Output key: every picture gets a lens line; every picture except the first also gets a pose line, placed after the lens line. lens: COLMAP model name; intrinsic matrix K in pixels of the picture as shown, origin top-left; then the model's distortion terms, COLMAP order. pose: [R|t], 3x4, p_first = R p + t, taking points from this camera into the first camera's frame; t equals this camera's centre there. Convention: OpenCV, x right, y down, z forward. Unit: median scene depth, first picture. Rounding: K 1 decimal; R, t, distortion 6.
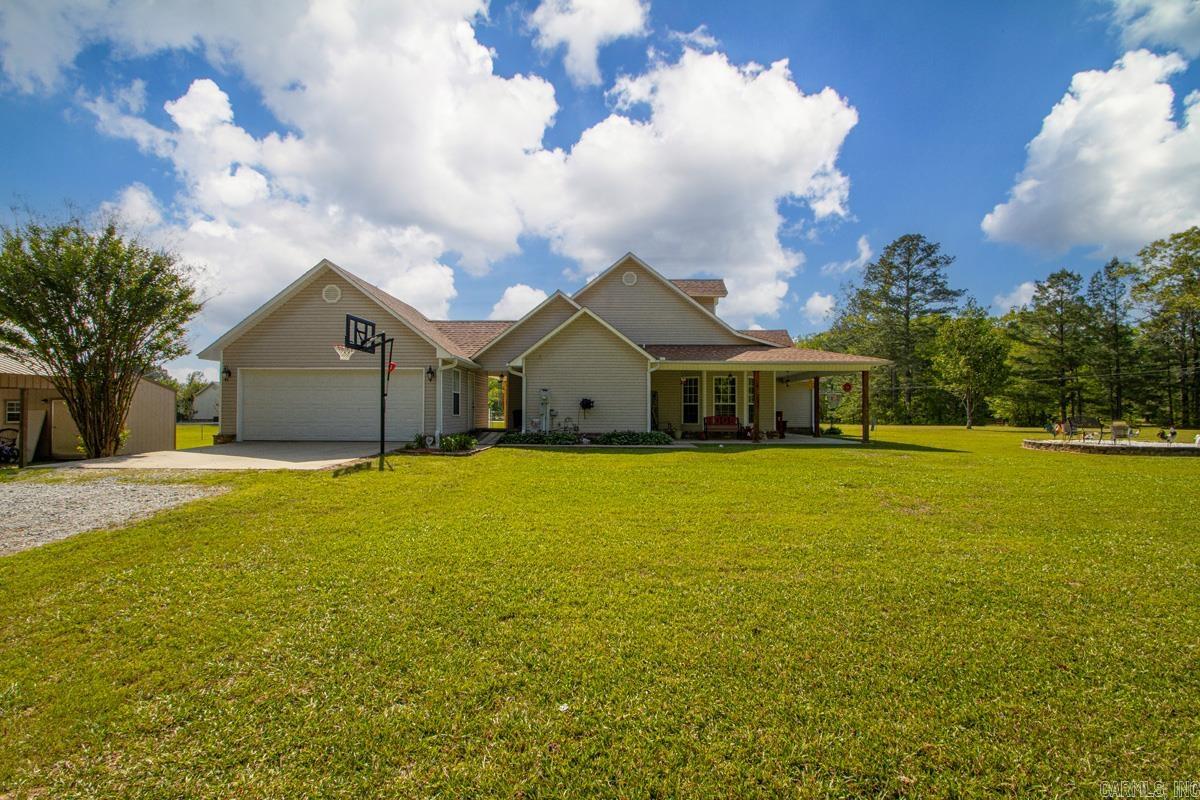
lens RADIAL K [[562.1, 0, 563.7], [0, 562.1, 411.3], [0, 0, 1]] dist [0.001465, -0.011150]
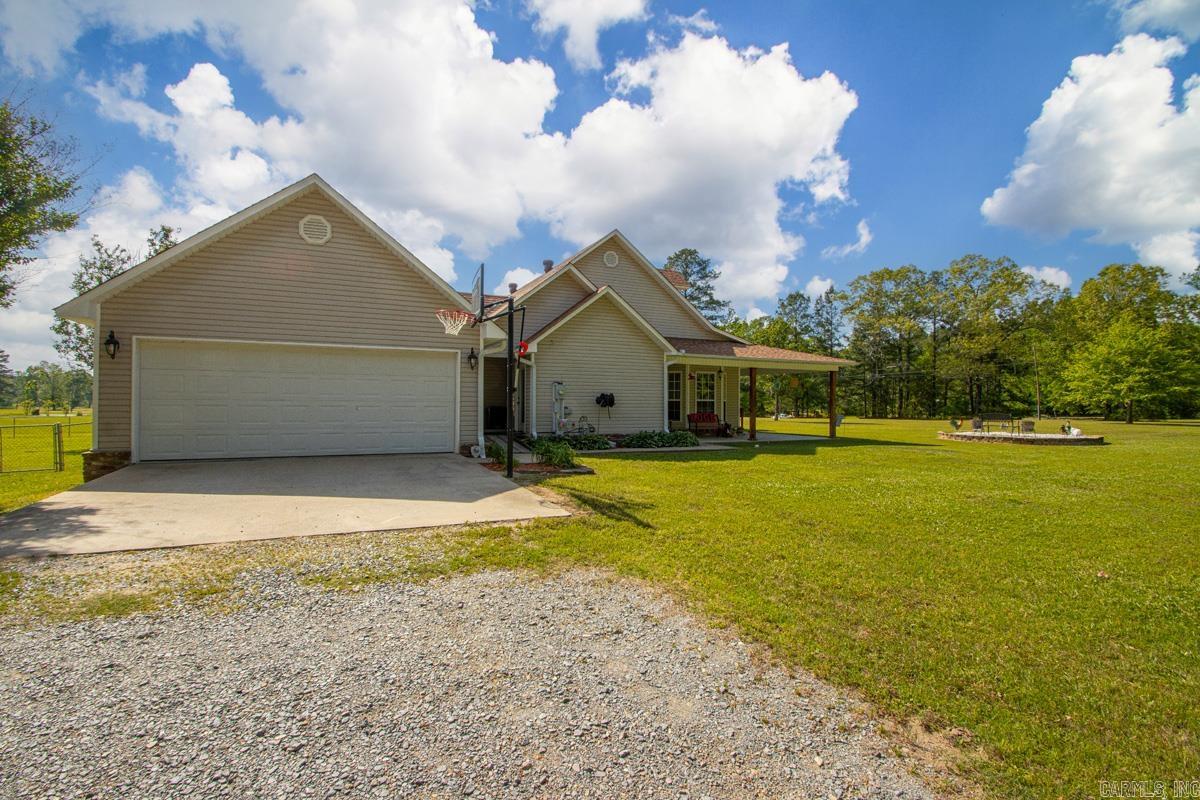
lens RADIAL K [[562.1, 0, 569.1], [0, 562.1, 407.3], [0, 0, 1]] dist [0.001465, -0.011150]
pose [[0.899457, -0.000319, 0.437008, -0.376989], [-0.004807, 0.999932, 0.010625, -0.011074], [-0.436982, -0.011657, 0.899395, 0.250489]]
